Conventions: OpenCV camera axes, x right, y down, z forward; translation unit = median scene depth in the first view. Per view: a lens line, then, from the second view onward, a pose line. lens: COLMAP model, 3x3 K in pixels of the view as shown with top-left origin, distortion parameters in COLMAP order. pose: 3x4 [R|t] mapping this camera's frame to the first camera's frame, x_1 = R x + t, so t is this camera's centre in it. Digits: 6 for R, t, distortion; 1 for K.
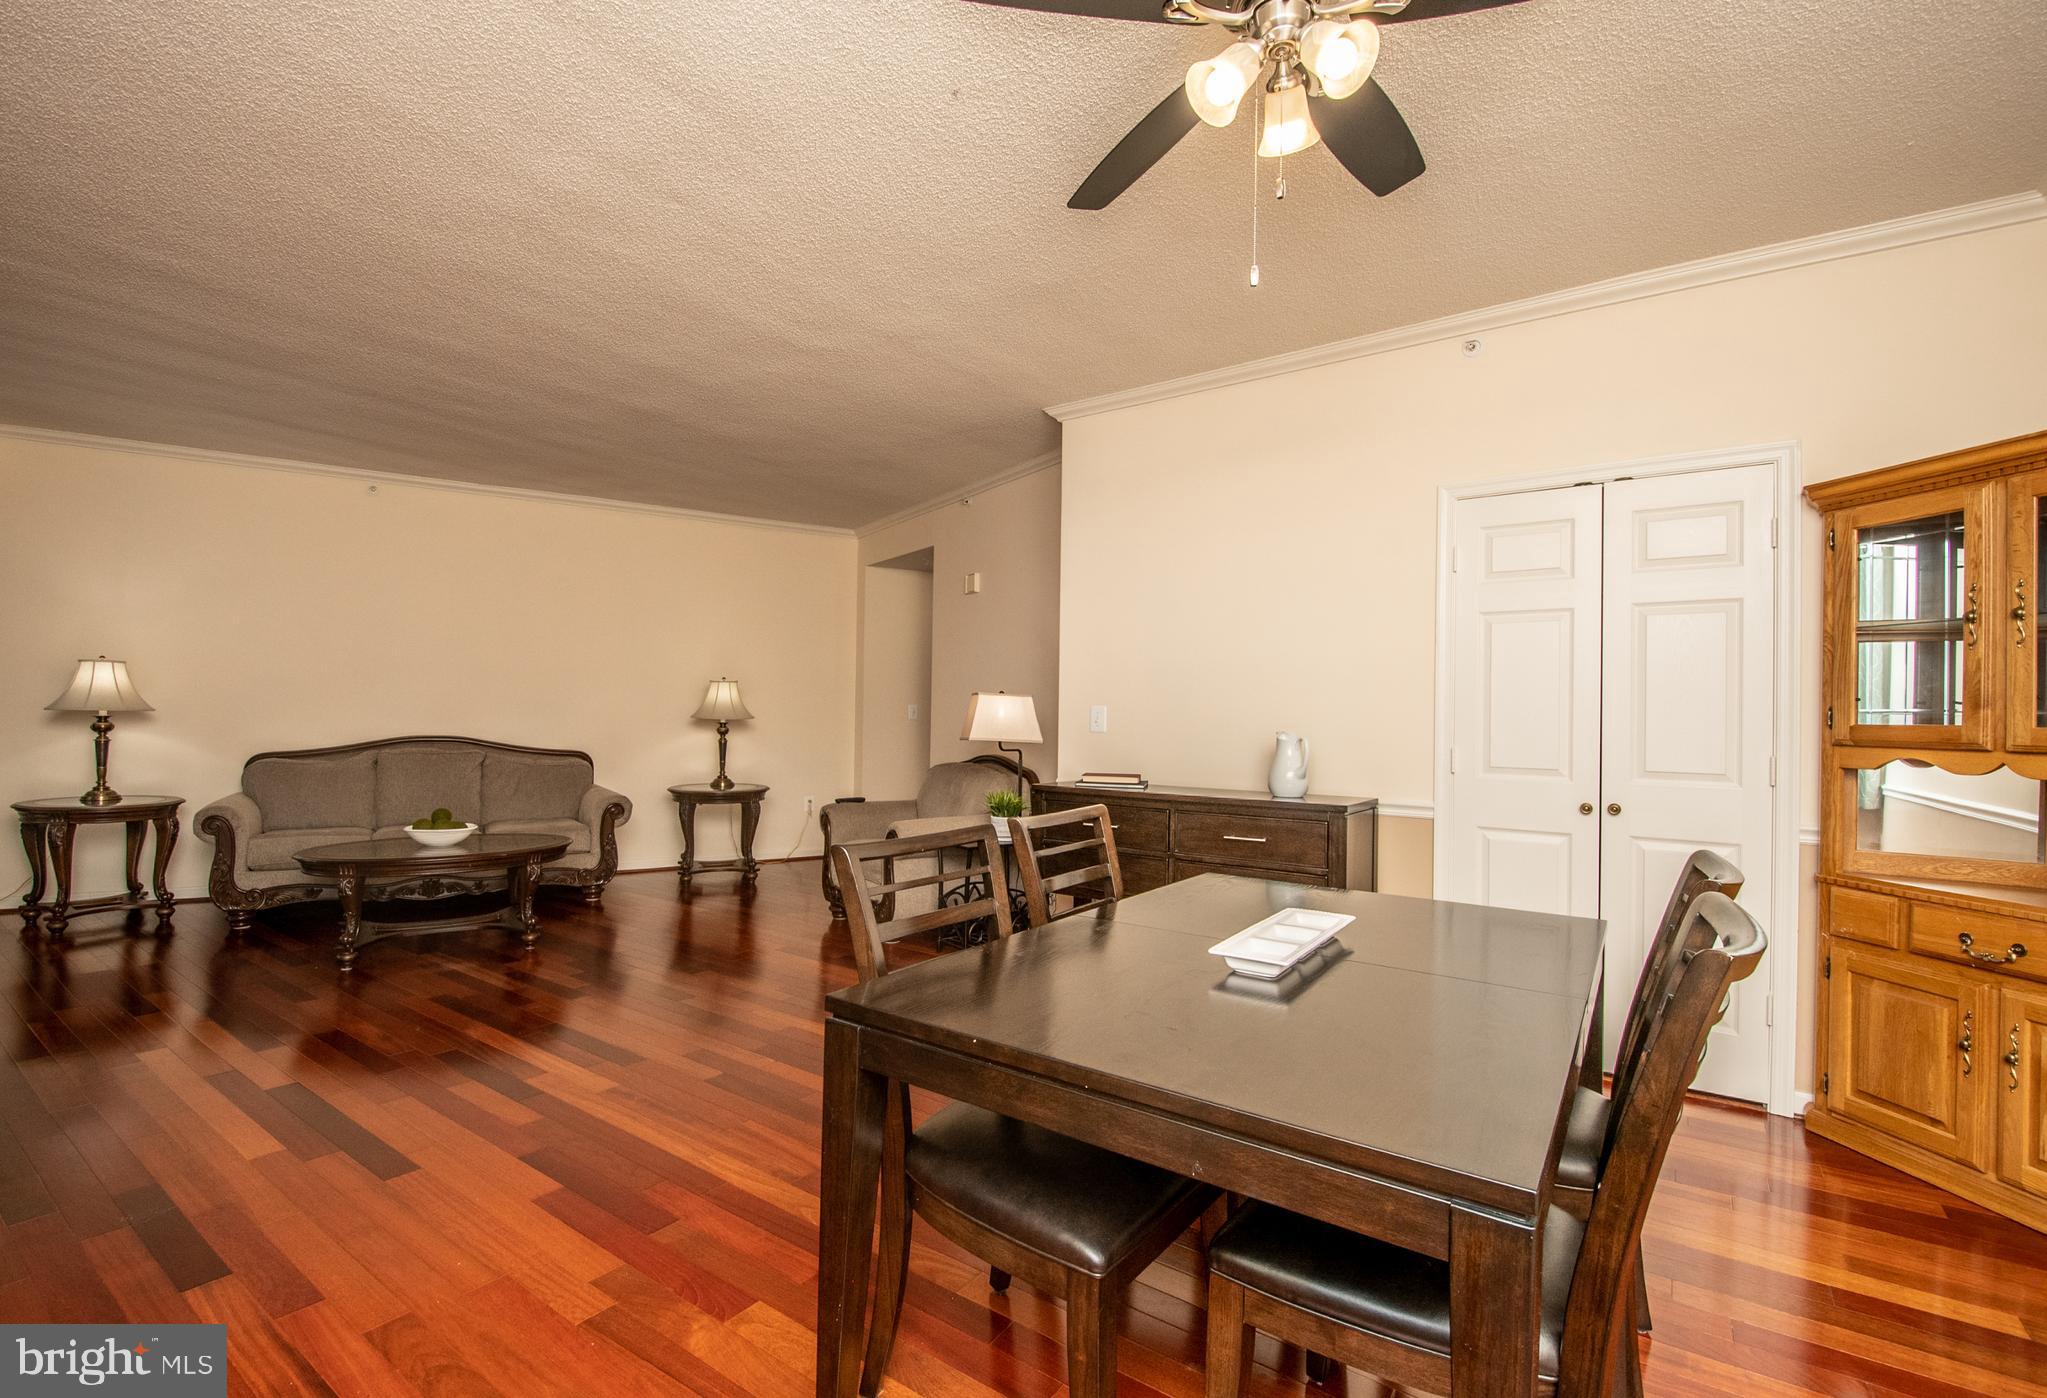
lens RADIAL K [[955.1, 0, 1029.1], [0, 955.1, 705.5], [0, 0, 1]] dist [-0.015475, -0.003849]
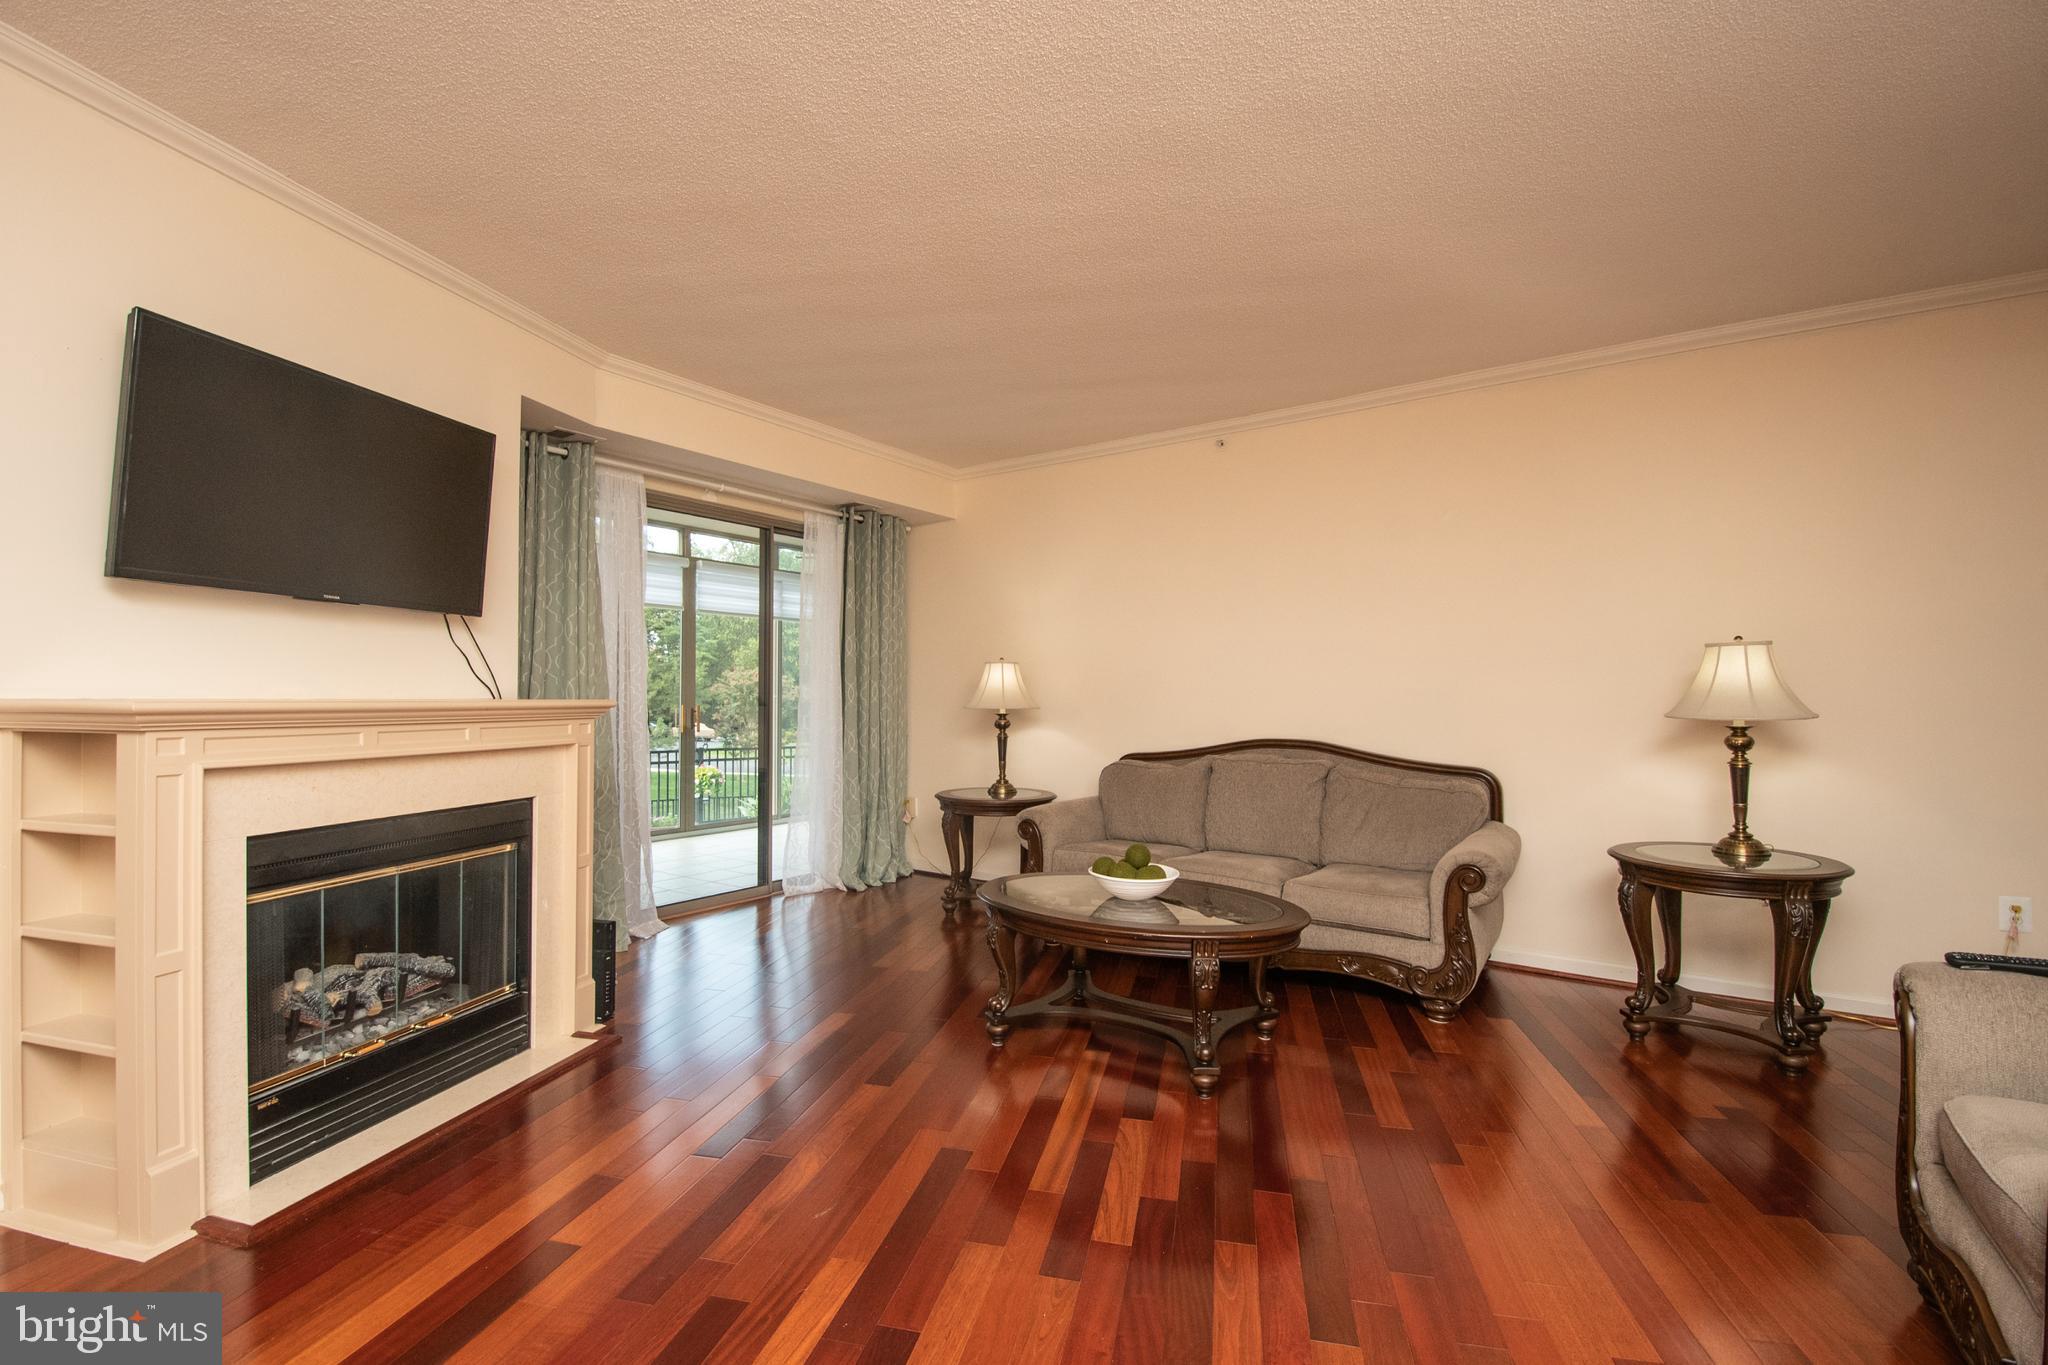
lens RADIAL K [[909.0, 0, 1022.1], [0, 909.0, 689.1], [0, 0, 1]] dist [-0.001735, -0.001282]
pose [[0.372661, -0.026894, -0.927578, -0.022592], [0.006836, 0.999632, -0.026237, 0.010205], [0.927942, 0.003437, 0.372708, 0.623855]]
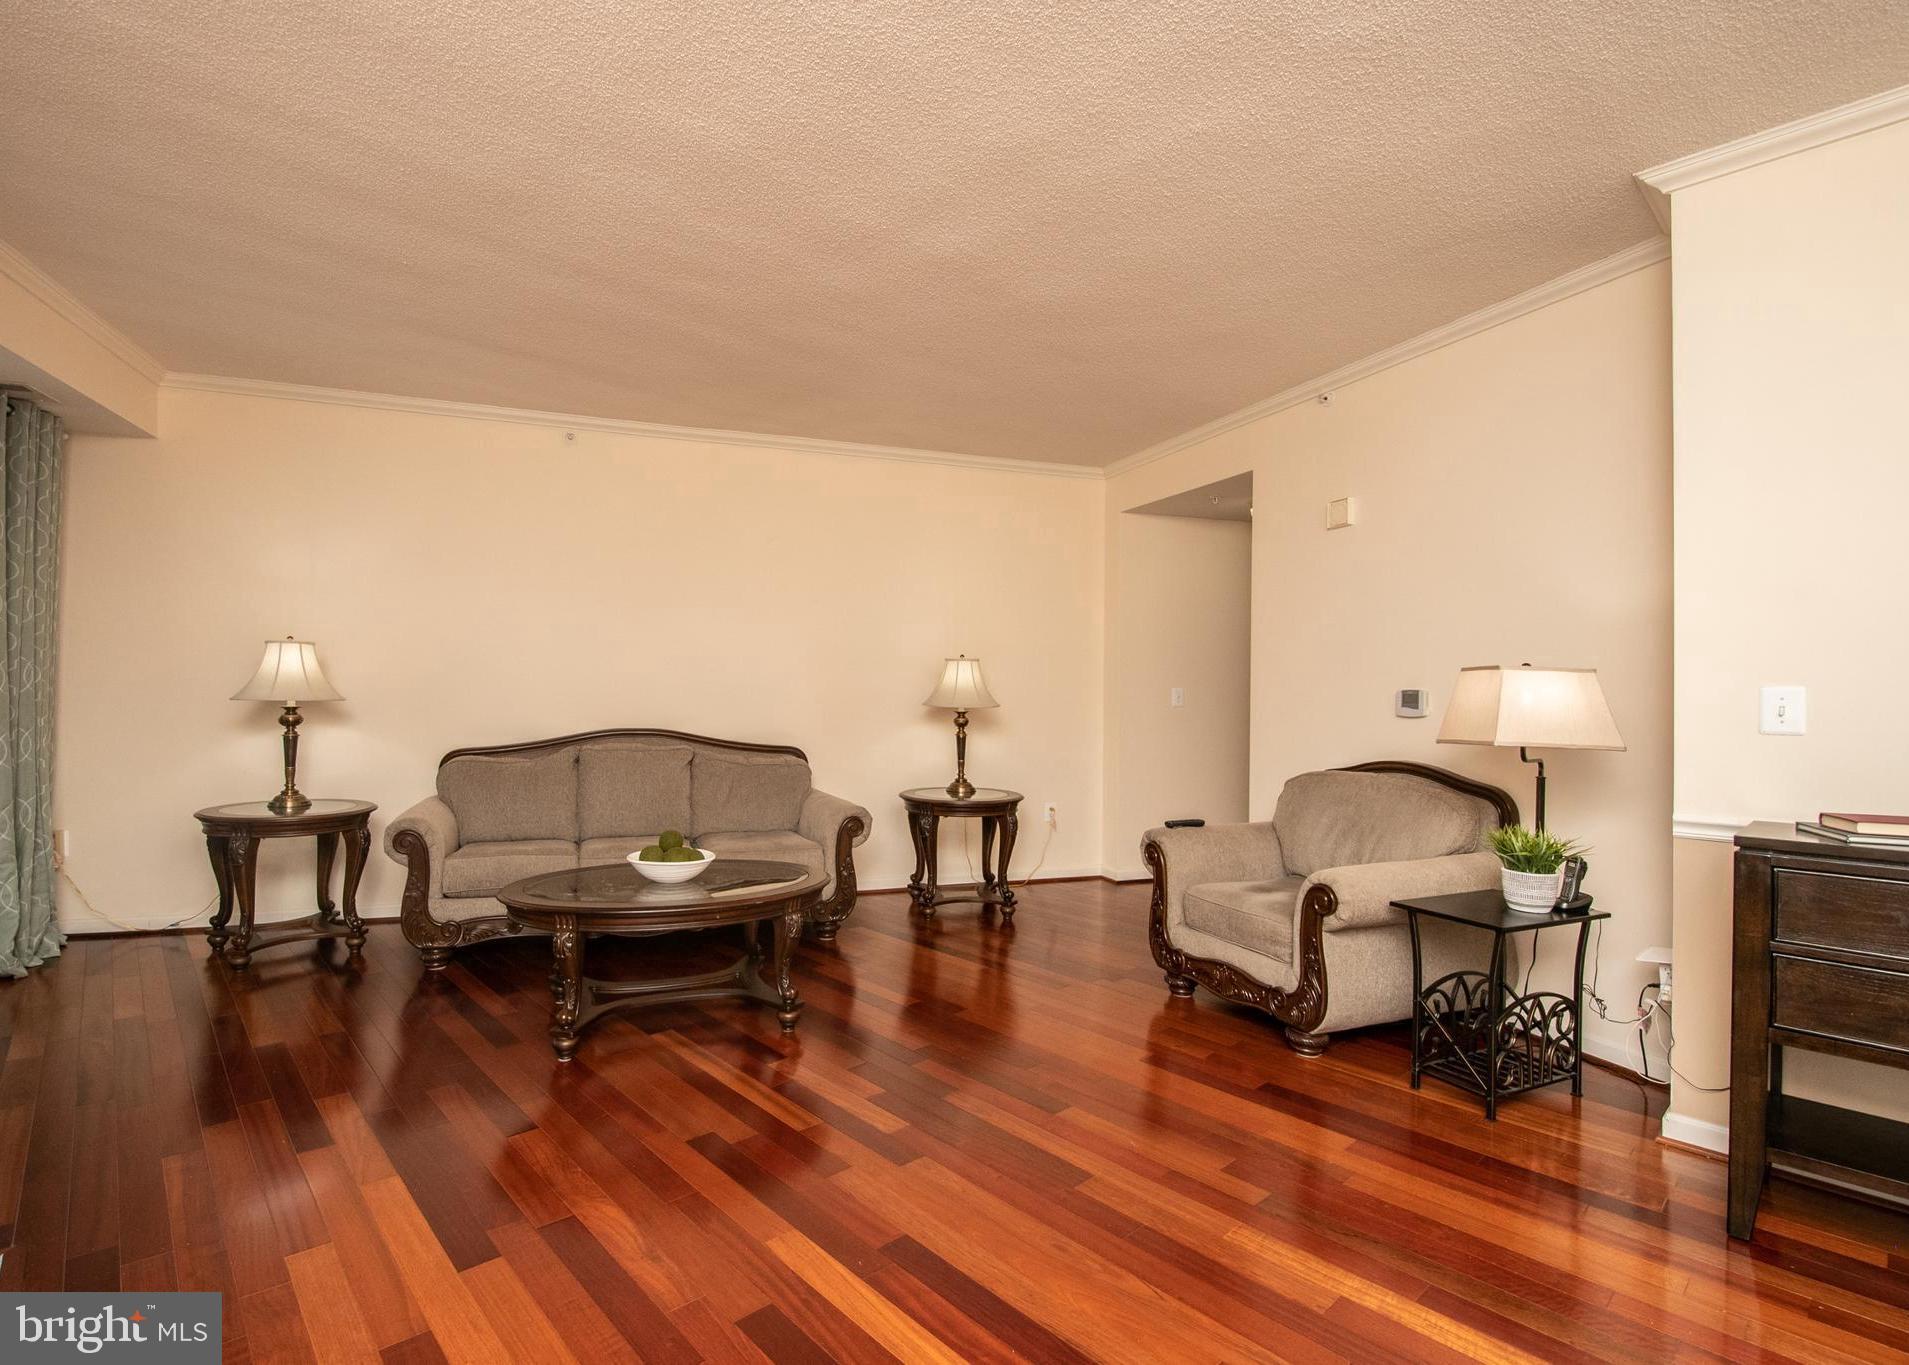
lens RADIAL K [[917.4, 0, 882.7], [0, 917.4, 689.3], [0, 0, 1]] dist [-0.003703, 0.000593]
pose [[0.970884, -0.005899, -0.239478, -0.266807], [0.005785, 0.999983, -0.001180, -0.000881], [0.239480, -0.000239, 0.970901, 0.318795]]
